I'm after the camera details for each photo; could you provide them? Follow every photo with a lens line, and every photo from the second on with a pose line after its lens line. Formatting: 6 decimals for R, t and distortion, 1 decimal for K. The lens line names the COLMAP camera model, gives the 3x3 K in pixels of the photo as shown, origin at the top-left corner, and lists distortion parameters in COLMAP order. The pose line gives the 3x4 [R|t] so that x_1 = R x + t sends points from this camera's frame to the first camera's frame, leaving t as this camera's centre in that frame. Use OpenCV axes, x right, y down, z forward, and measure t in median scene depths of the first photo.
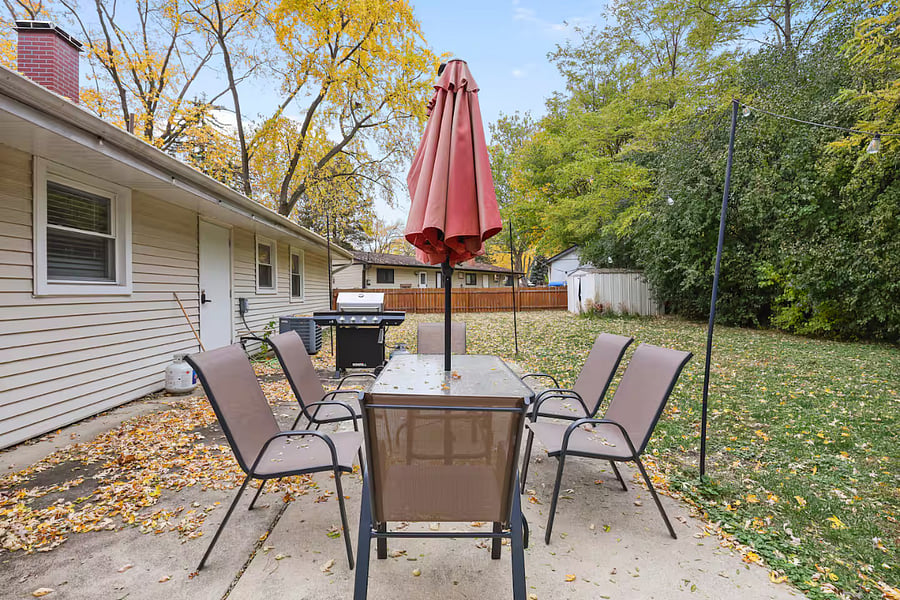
lens RADIAL K [[426.8, 0, 450.3], [0, 426.8, 293.8], [0, 0, 1]] dist [-0.020824, -0.000700]
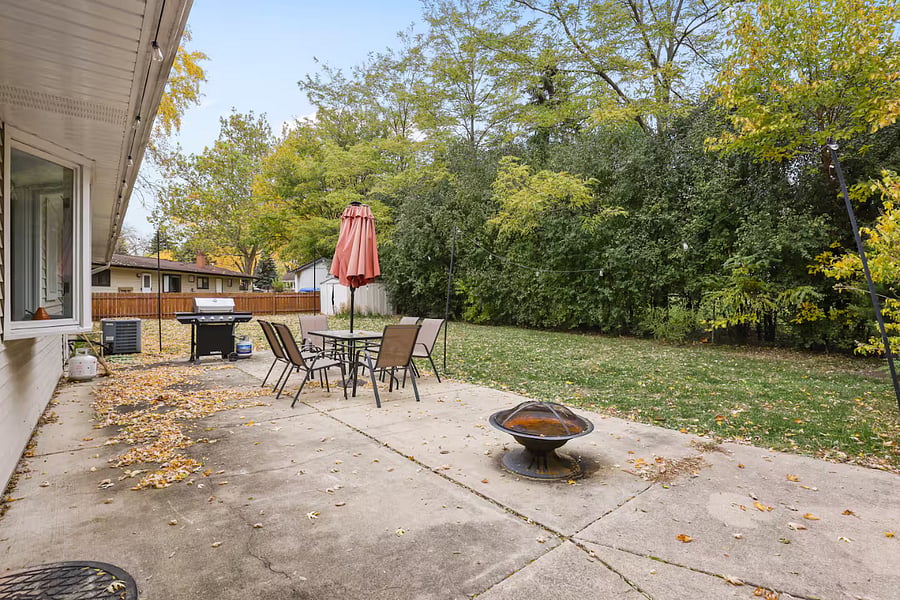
lens RADIAL K [[426.8, 0, 450.9], [0, 426.8, 298.6], [0, 0, 1]] dist [-0.020824, -0.000700]
pose [[0.807817, 0.000271, 0.589433, -0.259991], [-0.000772, 1.000000, 0.000598, -0.002042], [-0.589433, -0.000938, 0.807817, -0.324405]]
